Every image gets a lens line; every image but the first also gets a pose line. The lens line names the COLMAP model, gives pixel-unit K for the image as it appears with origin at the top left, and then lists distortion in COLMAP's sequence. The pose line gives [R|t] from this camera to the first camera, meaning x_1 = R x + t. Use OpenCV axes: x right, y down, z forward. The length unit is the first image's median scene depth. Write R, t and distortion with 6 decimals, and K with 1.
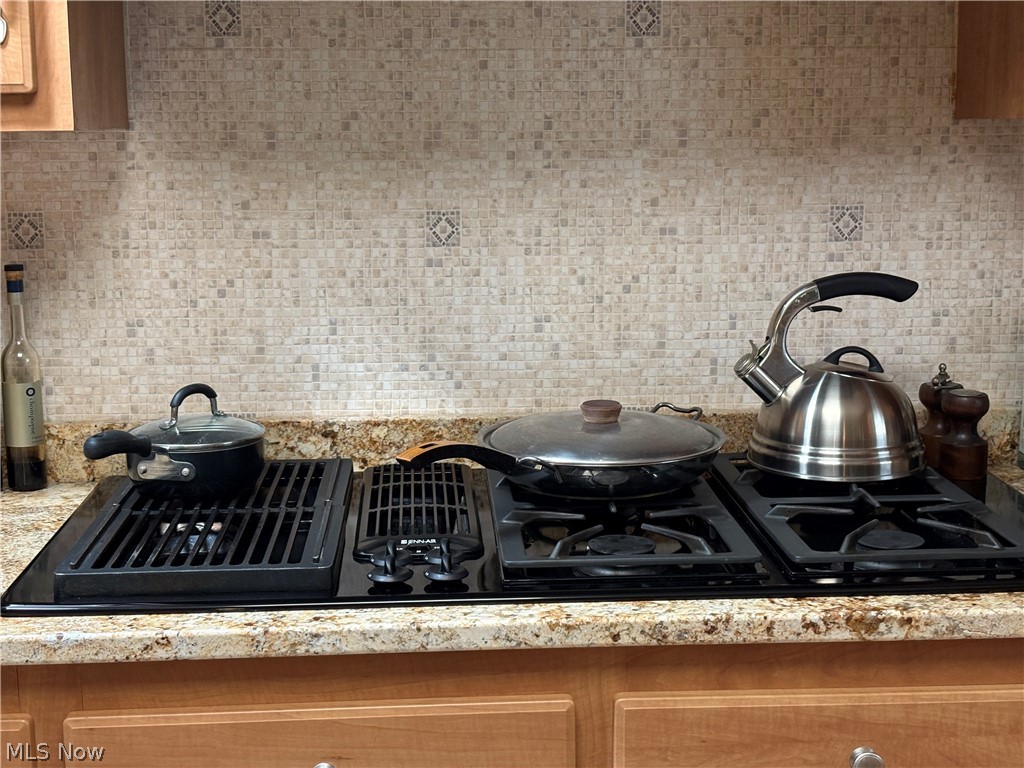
lens RADIAL K [[1557.5, 0, 512.0], [0, 1557.5, 384.0], [0, 0, 1]] dist [0.237934, -0.965682]
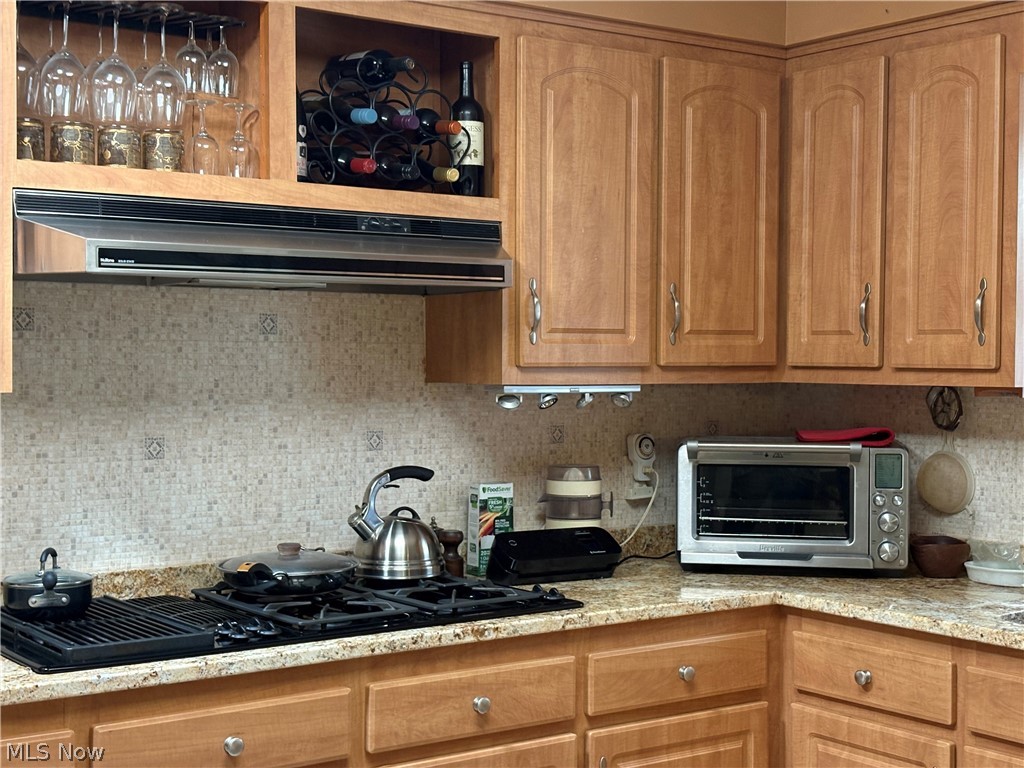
lens RADIAL K [[1557.5, 0, 512.0], [0, 1557.5, 384.0], [0, 0, 1]] dist [0.237934, -0.965682]
pose [[0.841573, -0.000589, 0.540143, -0.611096], [0.081557, 0.988673, -0.125992, 0.068850], [-0.533950, 0.150084, 0.832089, -0.551500]]
